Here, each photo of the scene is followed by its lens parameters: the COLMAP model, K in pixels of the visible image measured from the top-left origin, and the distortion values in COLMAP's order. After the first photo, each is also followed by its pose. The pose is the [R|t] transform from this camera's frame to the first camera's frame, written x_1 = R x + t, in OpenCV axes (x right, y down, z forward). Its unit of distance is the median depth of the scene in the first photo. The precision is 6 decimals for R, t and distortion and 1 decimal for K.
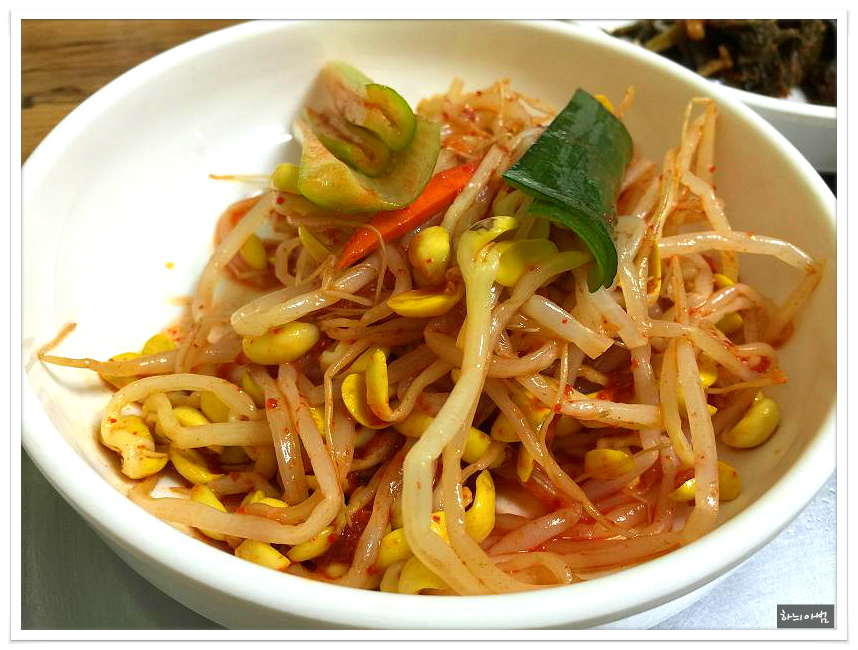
lens RADIAL K [[700.6, 0, 430.5], [0, 700.6, 348.7], [0, 0, 1]] dist [0.032672, -0.088239]
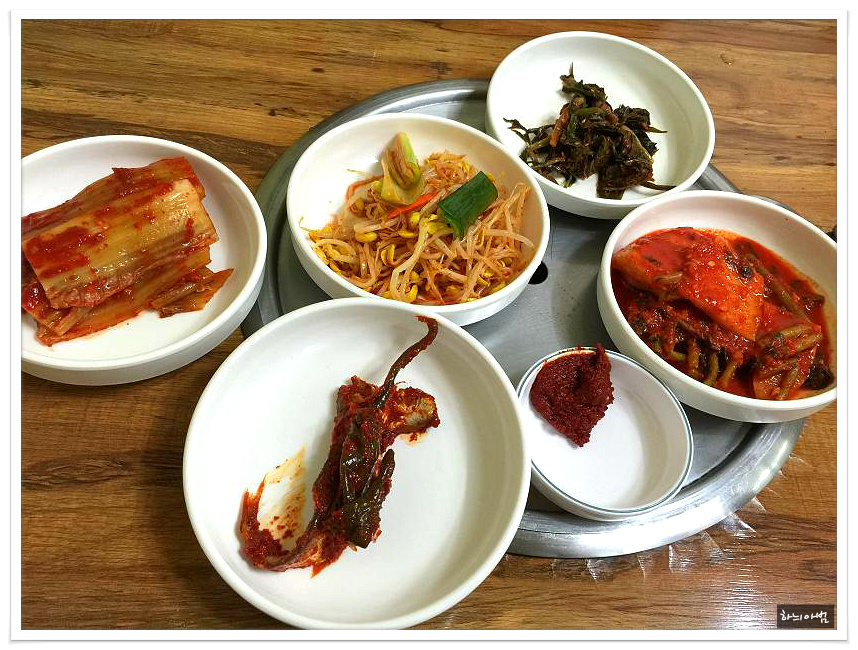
lens RADIAL K [[671.5, 0, 425.9], [0, 671.5, 327.6], [0, 0, 1]] dist [0.006734, -0.001435]
pose [[0.977332, 0.209523, -0.030387, 0.271490], [-0.205529, 0.973395, 0.101292, 0.031488], [0.050801, -0.092751, 0.994393, -2.353154]]
